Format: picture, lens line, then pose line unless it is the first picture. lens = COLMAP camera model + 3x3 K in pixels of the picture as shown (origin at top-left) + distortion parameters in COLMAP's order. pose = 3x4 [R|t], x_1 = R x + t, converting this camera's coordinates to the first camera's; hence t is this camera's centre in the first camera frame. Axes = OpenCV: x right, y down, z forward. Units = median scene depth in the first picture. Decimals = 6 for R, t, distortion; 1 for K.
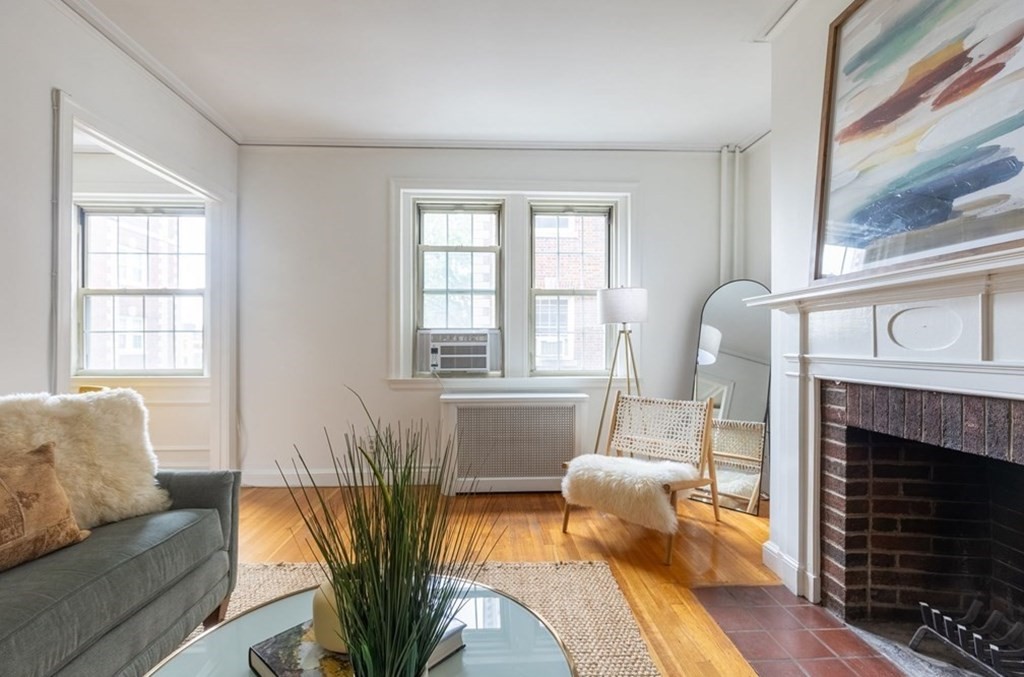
lens RADIAL K [[462.5, 0, 510.9], [0, 462.5, 344.0], [0, 0, 1]] dist [-0.005294, -0.000600]
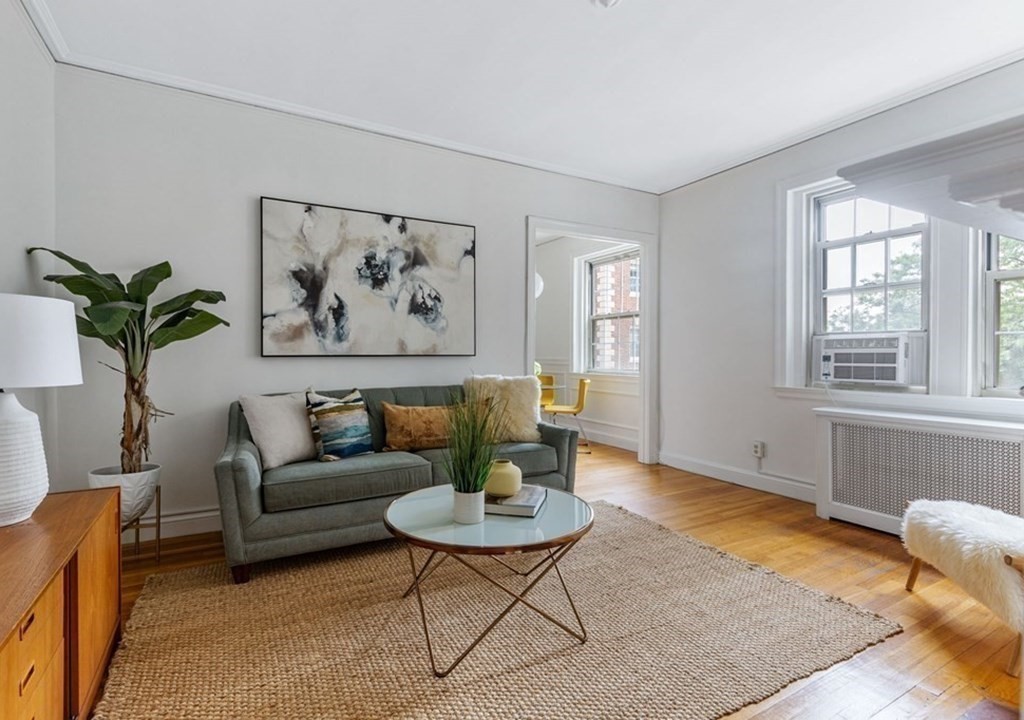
lens RADIAL K [[496.8, 0, 509.3], [0, 496.8, 356.1], [0, 0, 1]] dist [0.000447, -0.000059]
pose [[0.445502, 0.004487, -0.895270, 0.433026], [0.002081, 0.999980, 0.006047, 0.003015], [0.895279, -0.004557, 0.445483, 0.014983]]
